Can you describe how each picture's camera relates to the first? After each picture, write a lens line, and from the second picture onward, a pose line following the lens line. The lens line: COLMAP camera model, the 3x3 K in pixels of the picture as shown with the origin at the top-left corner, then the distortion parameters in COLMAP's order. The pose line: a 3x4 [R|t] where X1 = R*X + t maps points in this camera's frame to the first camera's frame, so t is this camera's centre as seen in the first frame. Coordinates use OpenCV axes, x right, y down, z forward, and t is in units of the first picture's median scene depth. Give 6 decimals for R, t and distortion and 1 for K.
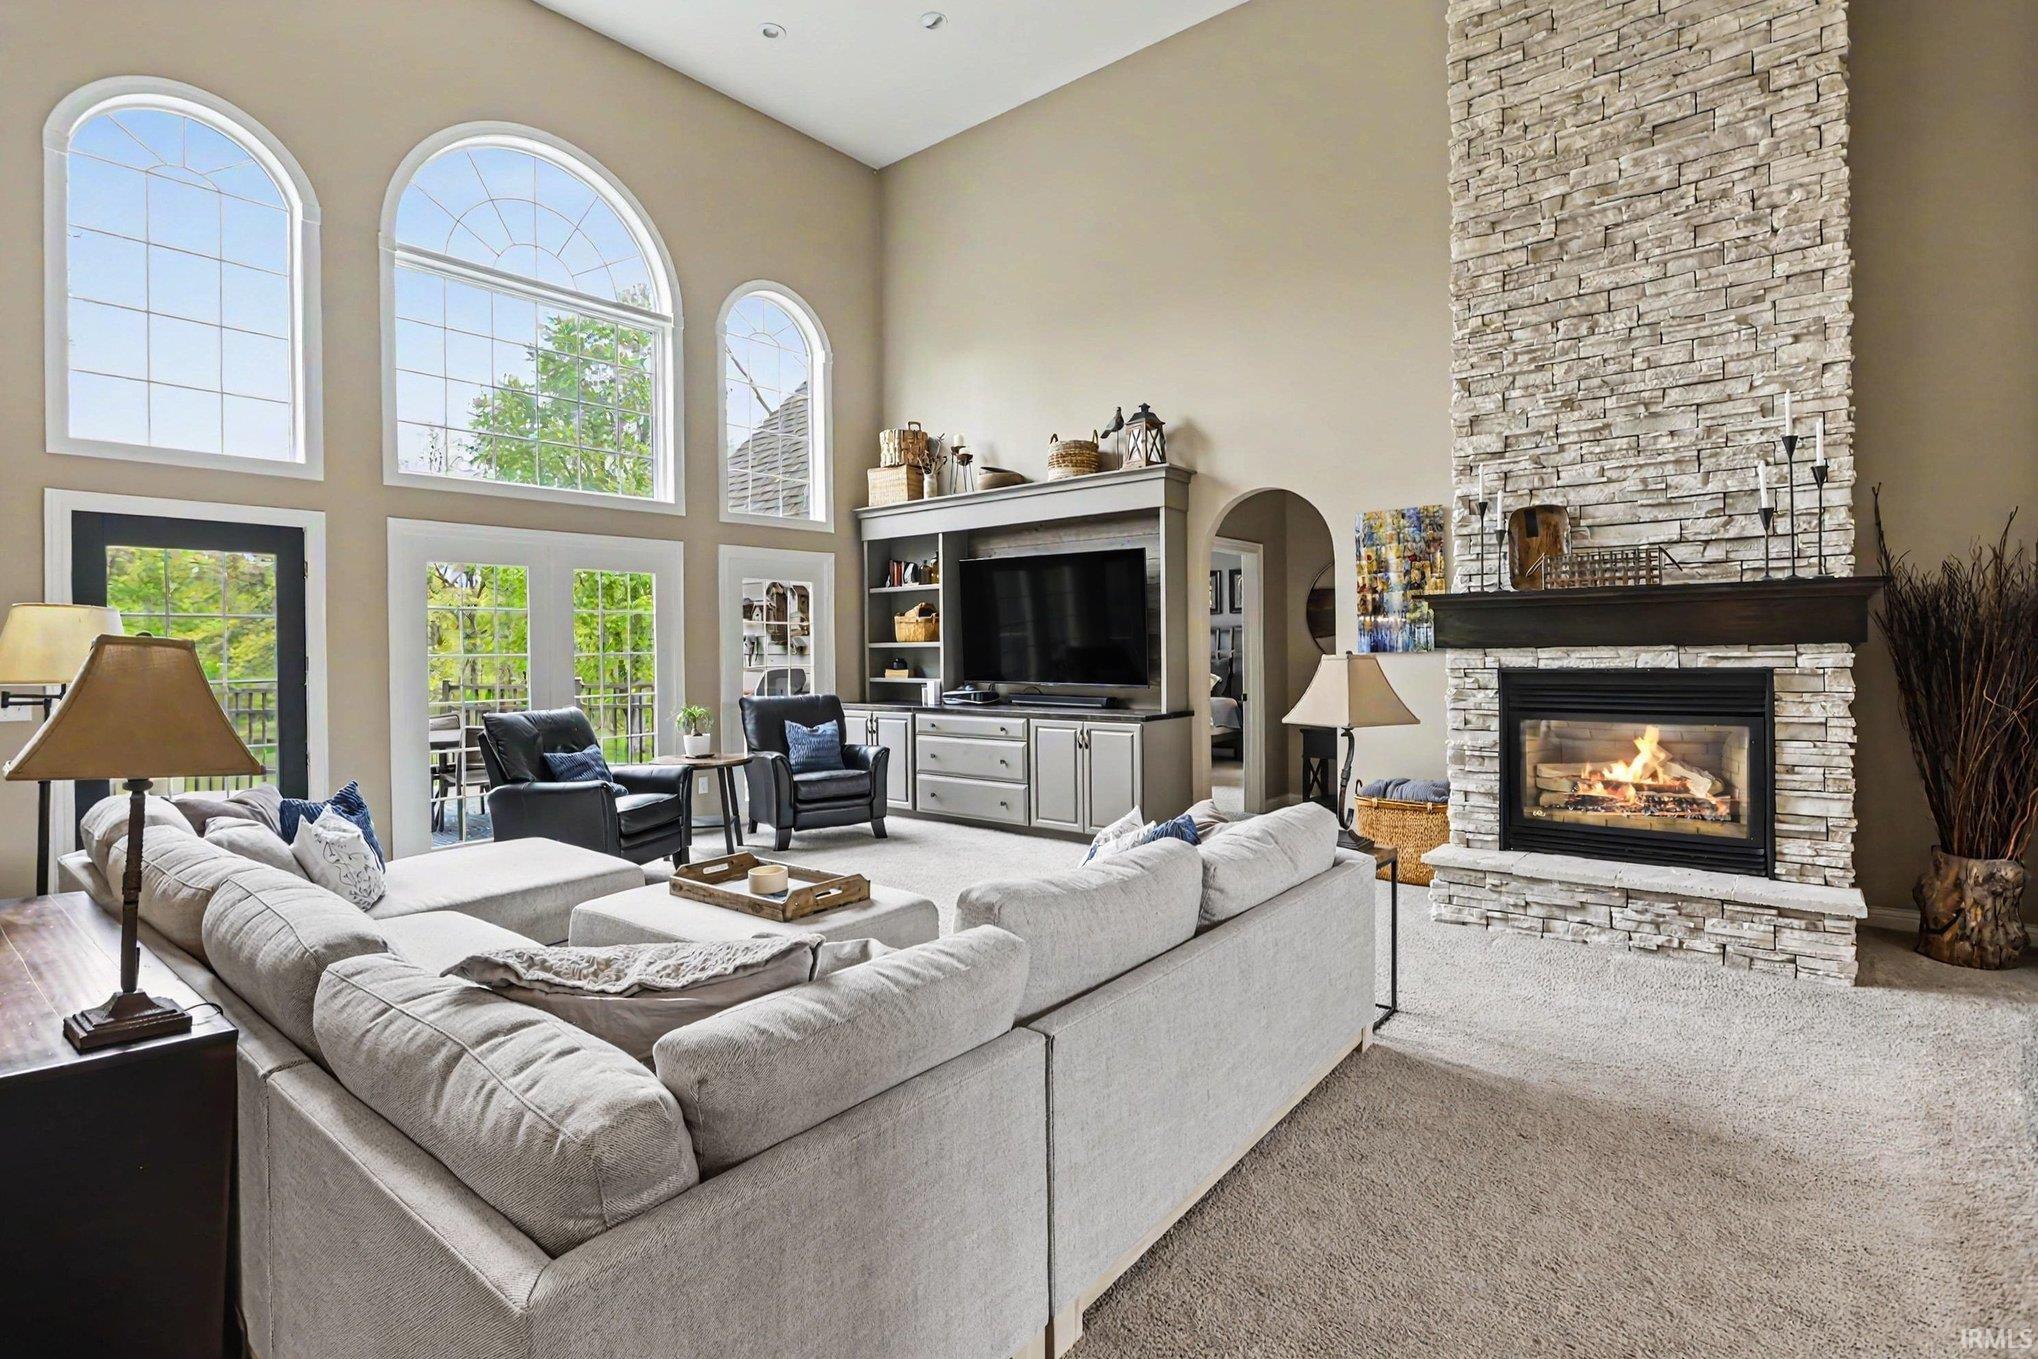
lens RADIAL K [[978.5, 0, 1017.3], [0, 978.5, 660.2], [0, 0, 1]] dist [-0.012004, 0.006629]
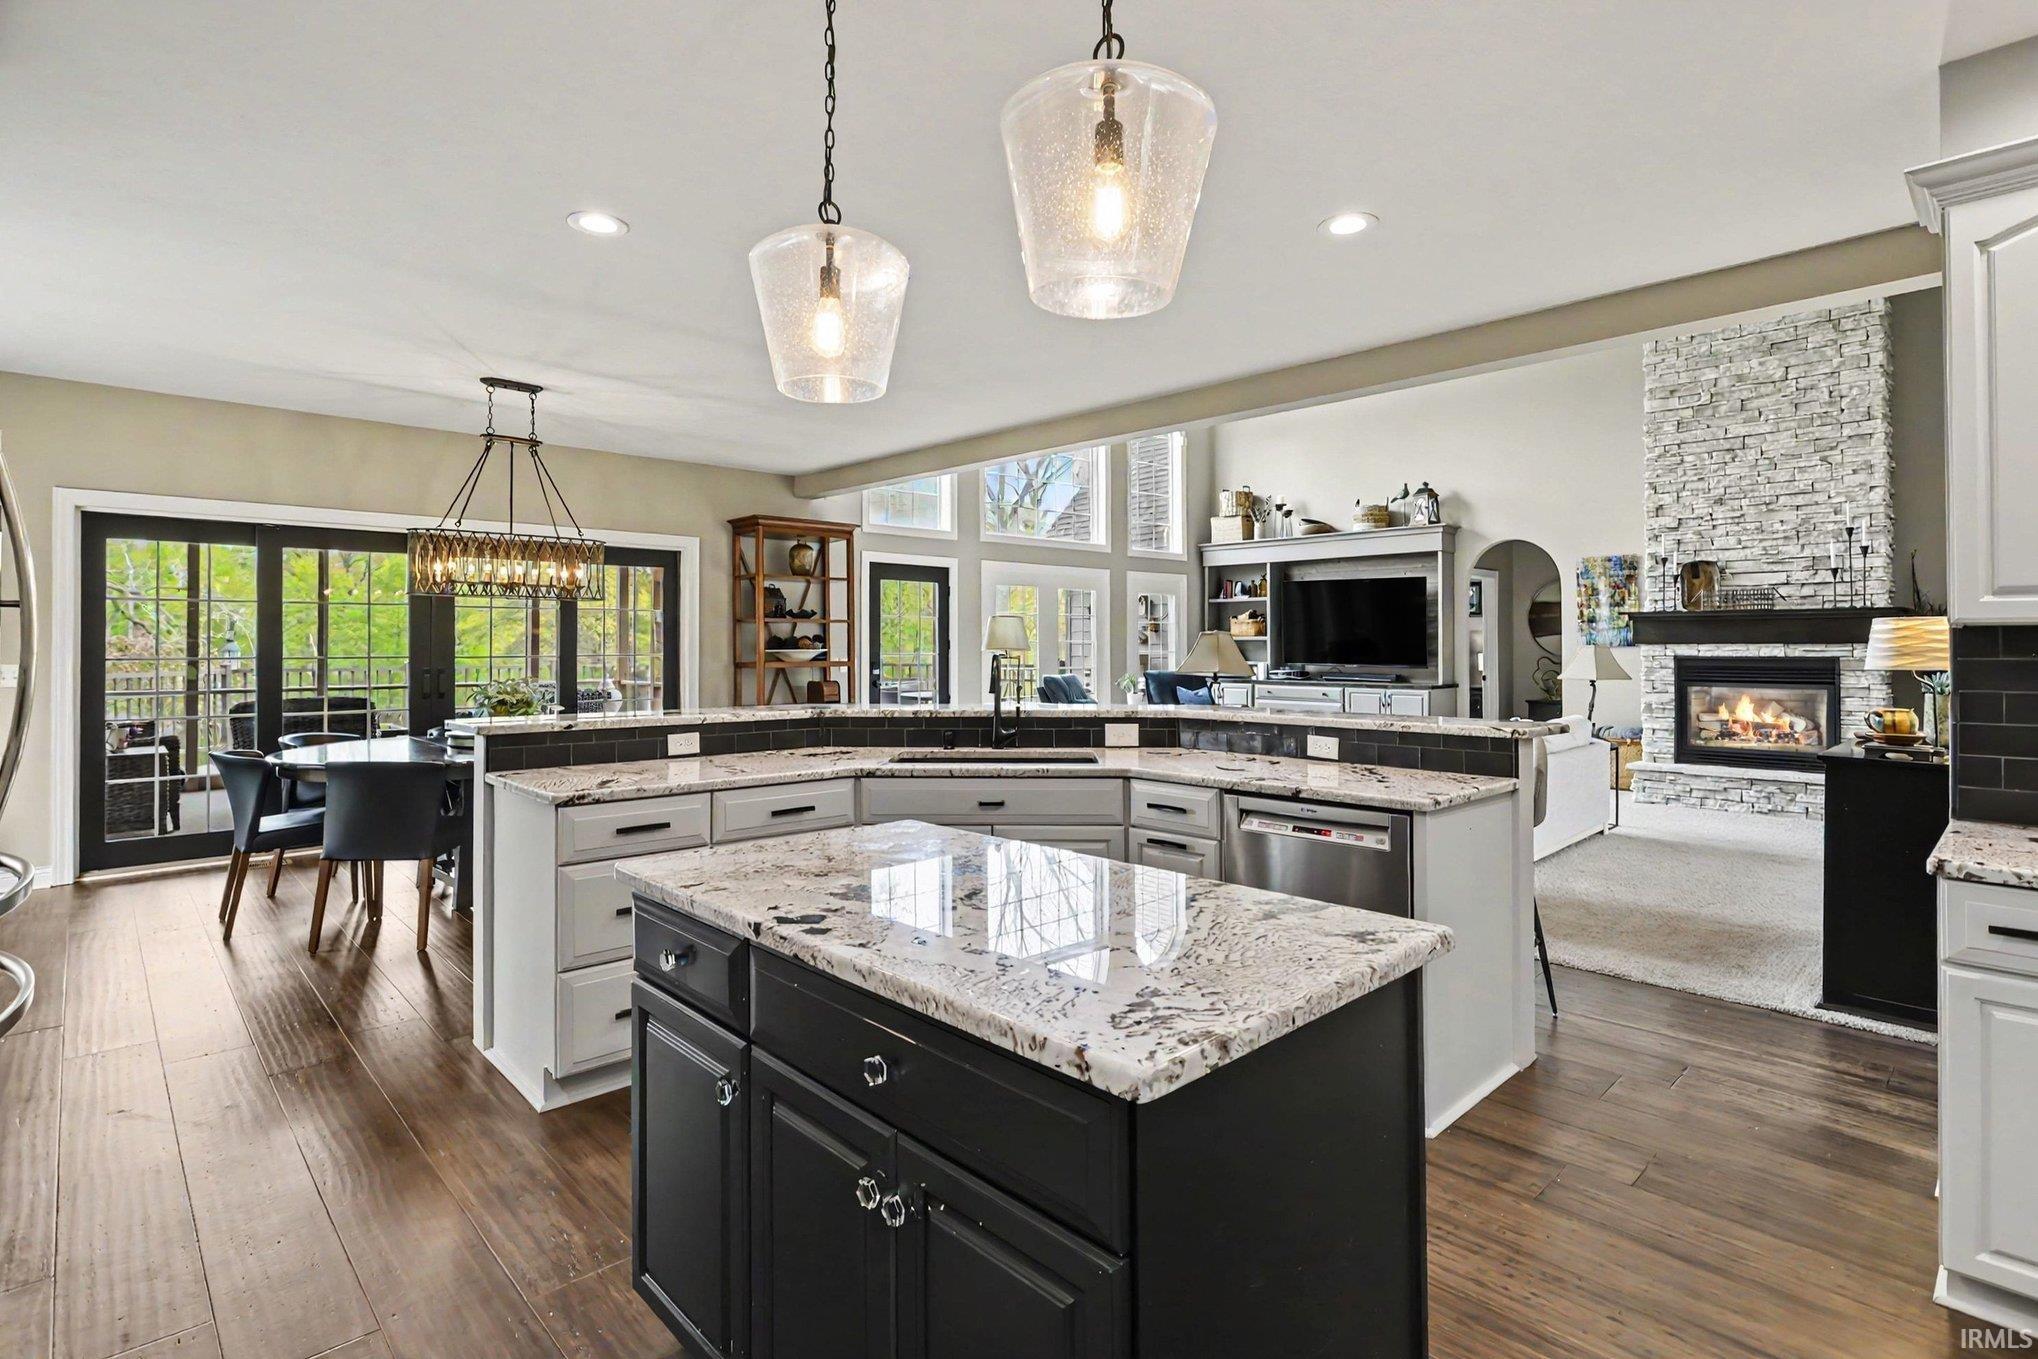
lens RADIAL K [[978.5, 0, 1024.5], [0, 978.5, 633.5], [0, 0, 1]] dist [-0.012004, 0.006629]
pose [[0.991153, 0.012500, -0.132132, -0.359444], [-0.015441, 0.999655, -0.021262, 0.020149], [0.131821, 0.023114, 0.991004, -0.739352]]
